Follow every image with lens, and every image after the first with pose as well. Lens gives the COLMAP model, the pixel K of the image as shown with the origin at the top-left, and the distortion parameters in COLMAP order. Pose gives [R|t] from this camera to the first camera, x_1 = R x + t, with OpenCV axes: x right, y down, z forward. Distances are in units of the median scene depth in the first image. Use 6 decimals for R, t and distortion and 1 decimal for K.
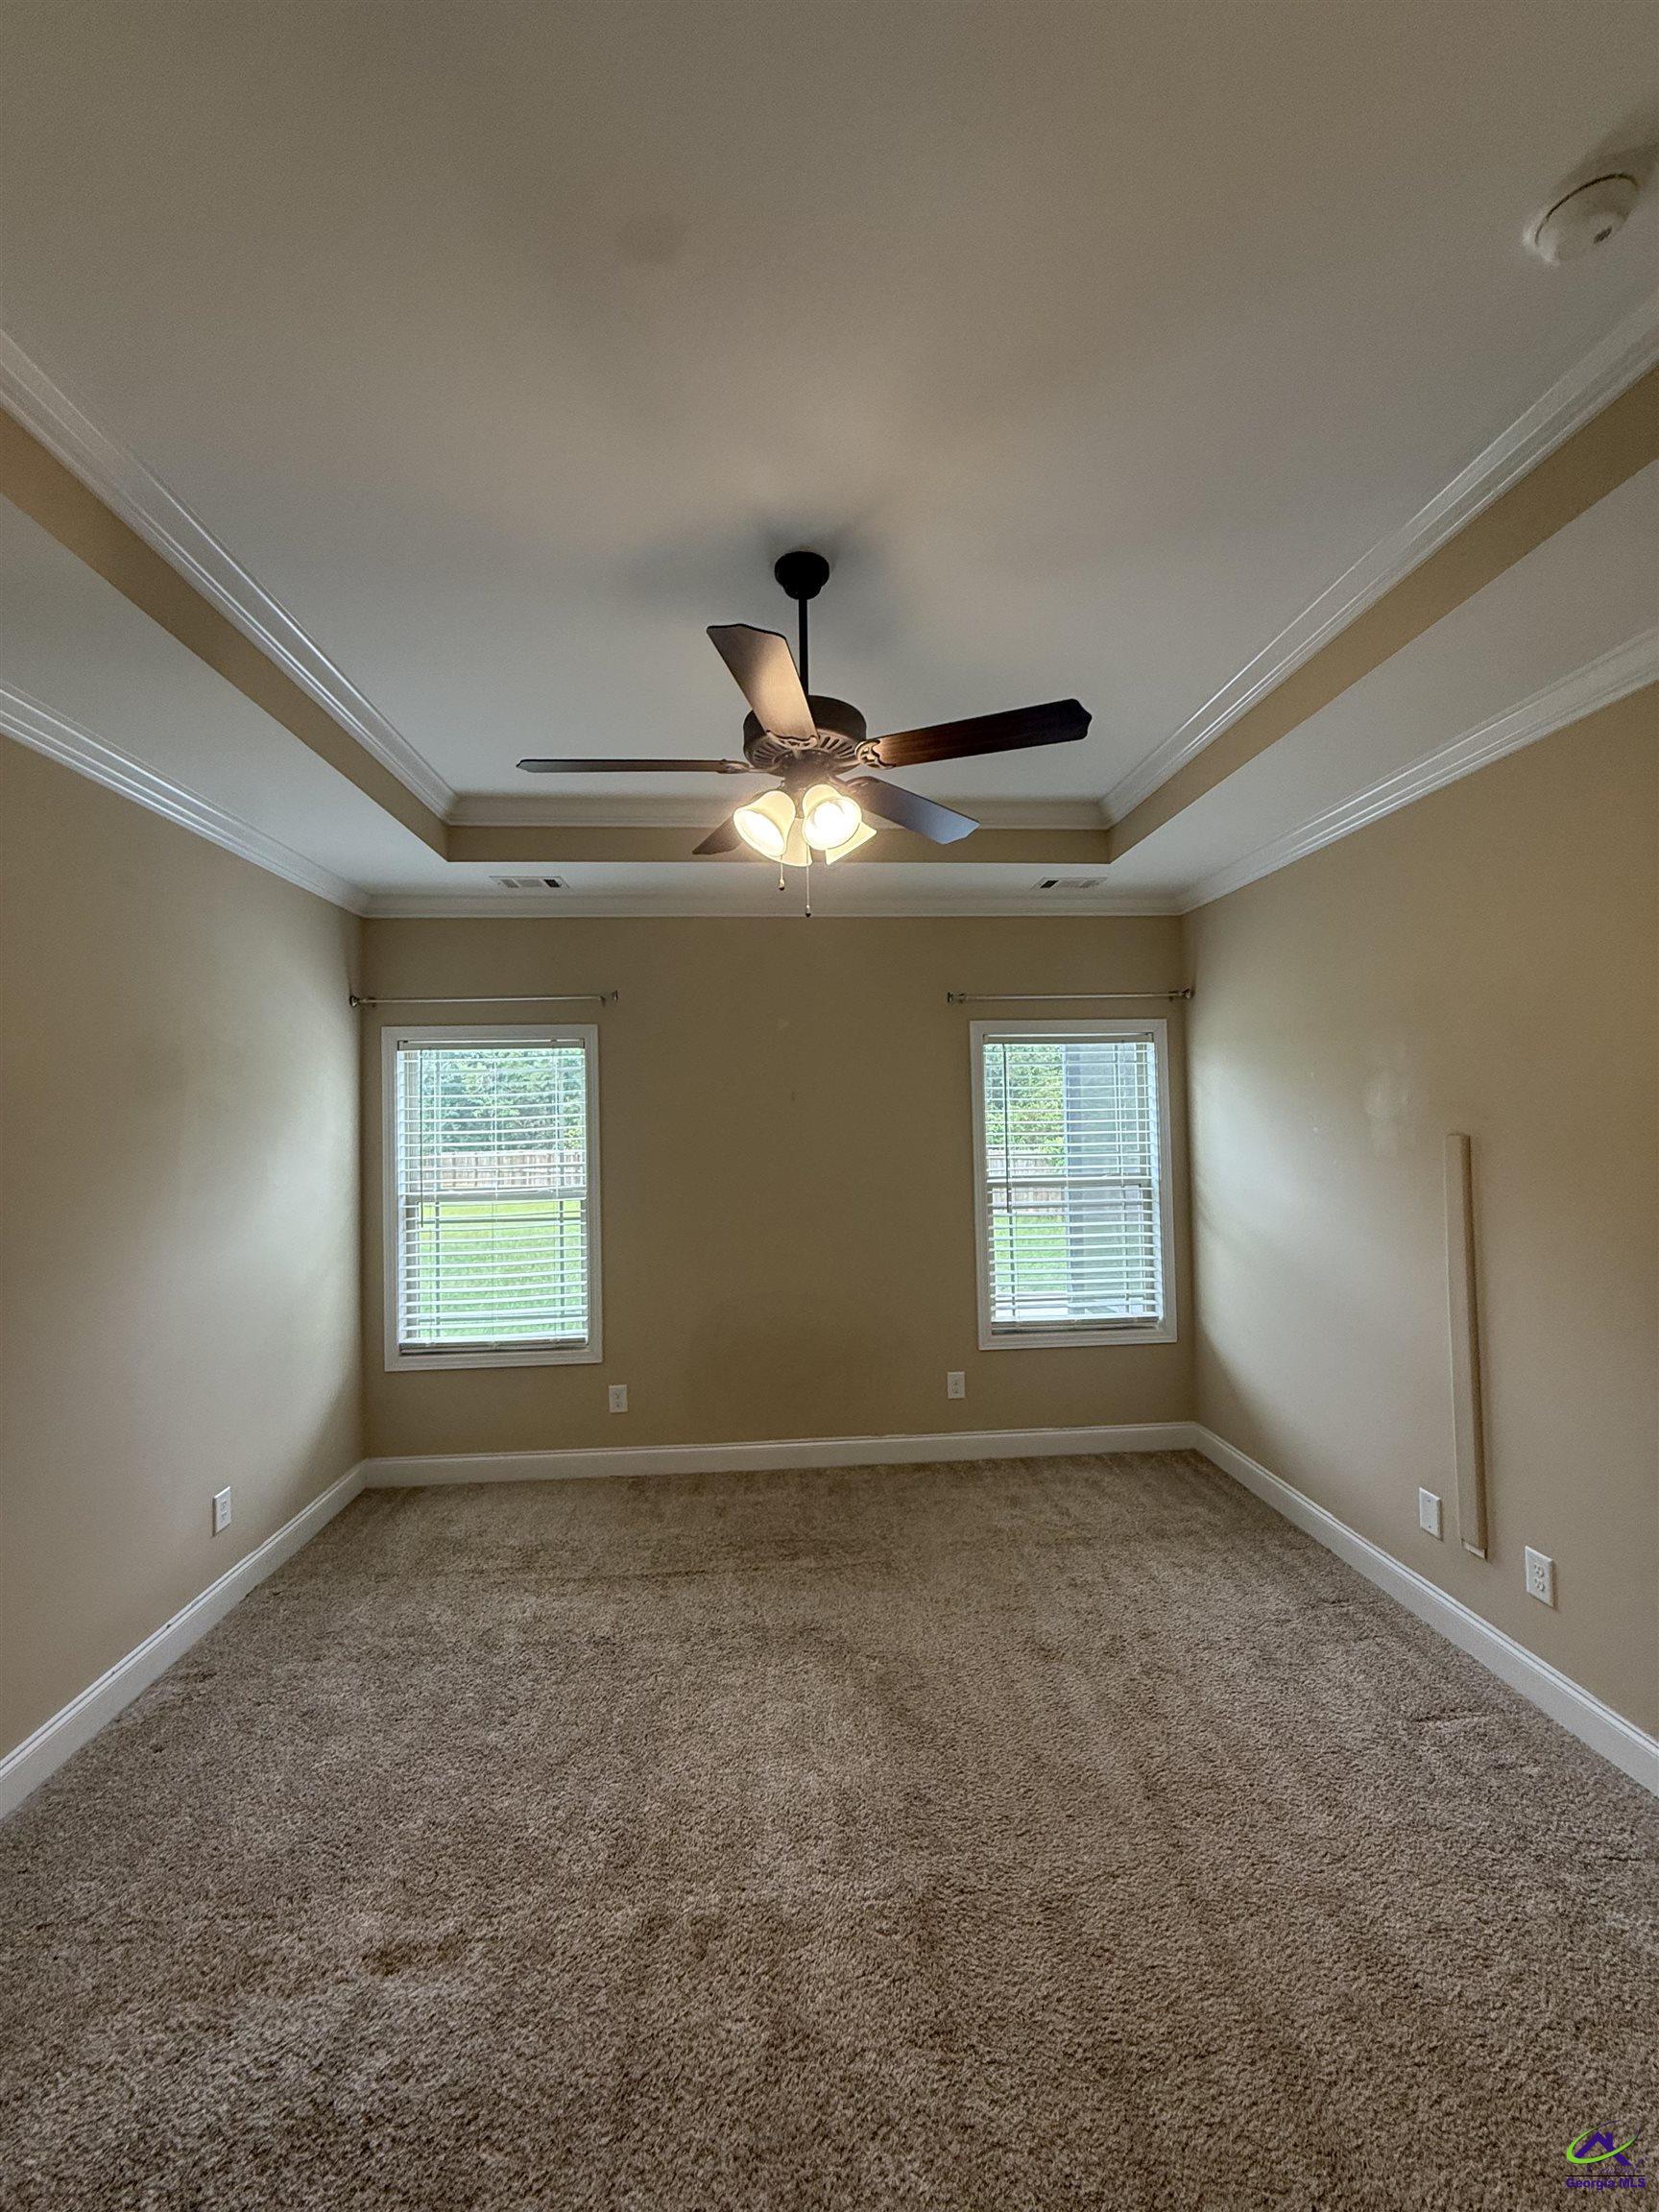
lens RADIAL K [[883.5, 0, 825.5], [0, 883.5, 1102.2], [0, 0, 1]] dist [-0.000810, 0.000724]
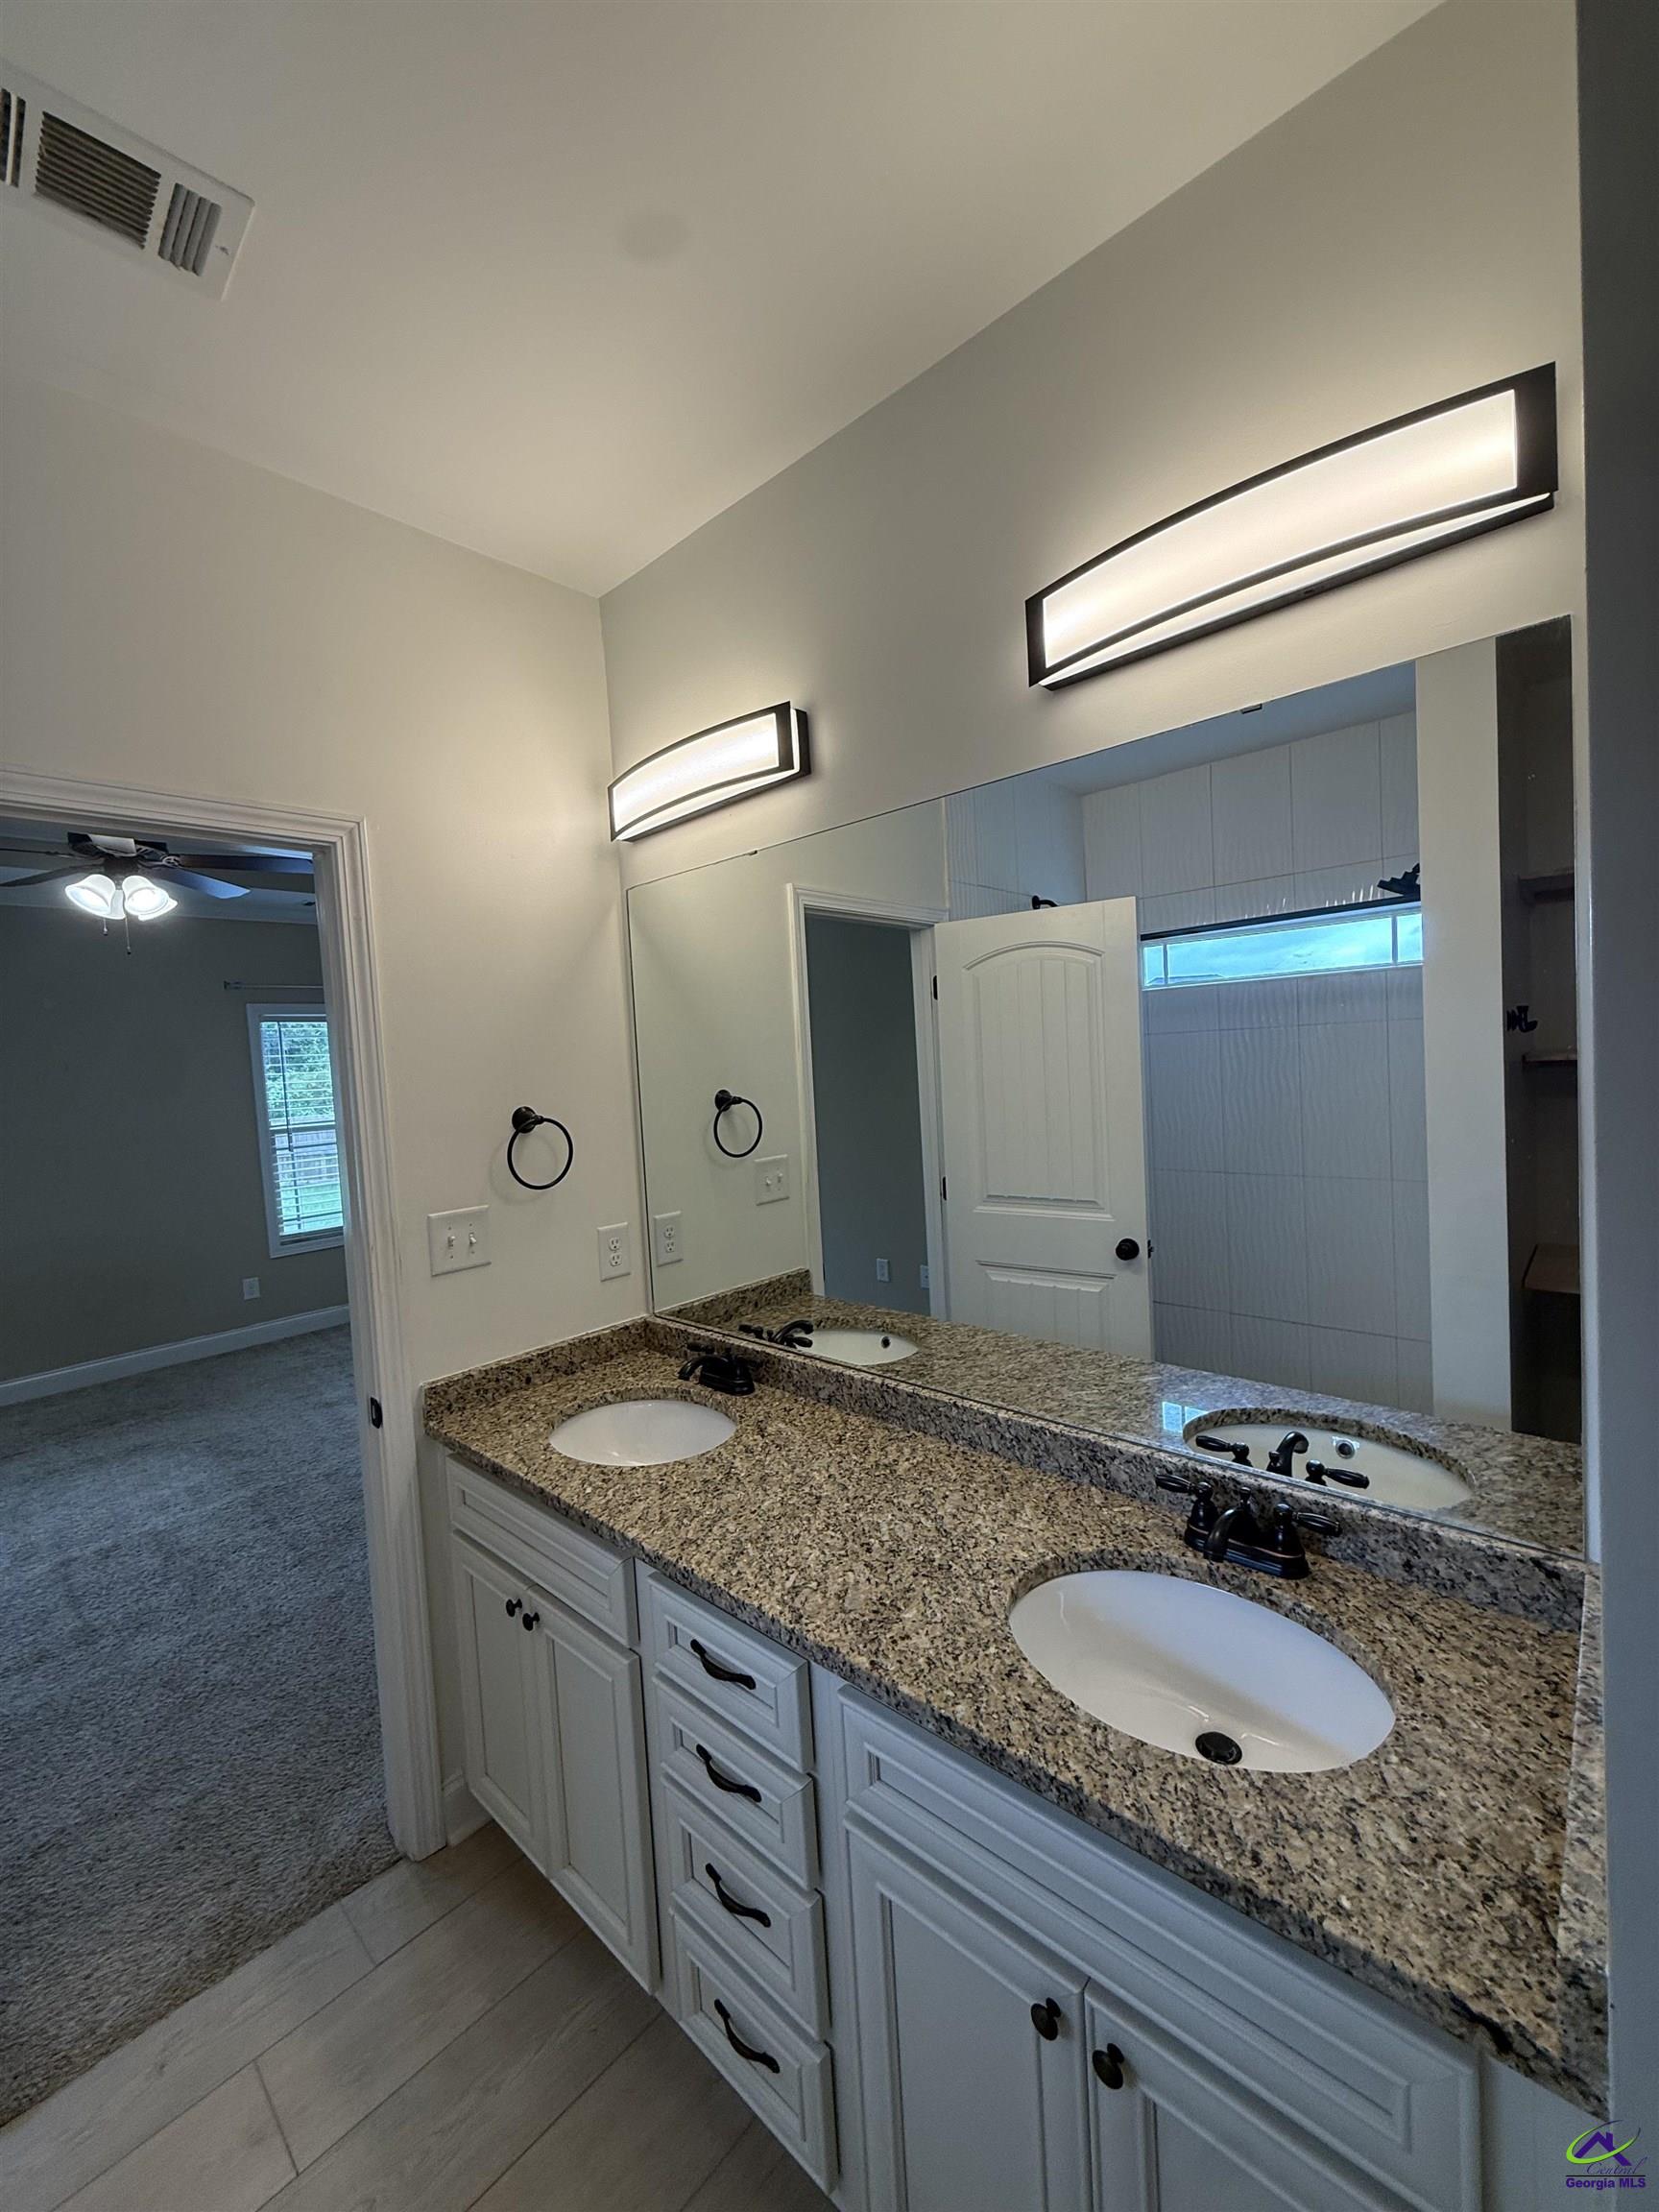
lens RADIAL K [[883.5, 0, 831.7], [0, 883.5, 1093.1], [0, 0, 1]] dist [-0.000810, 0.000724]
pose [[0.729978, -0.052964, 0.681415, -0.122901], [0.028563, 0.998486, 0.047010, 0.000124], [-0.682874, -0.014853, 0.730386, -0.653406]]
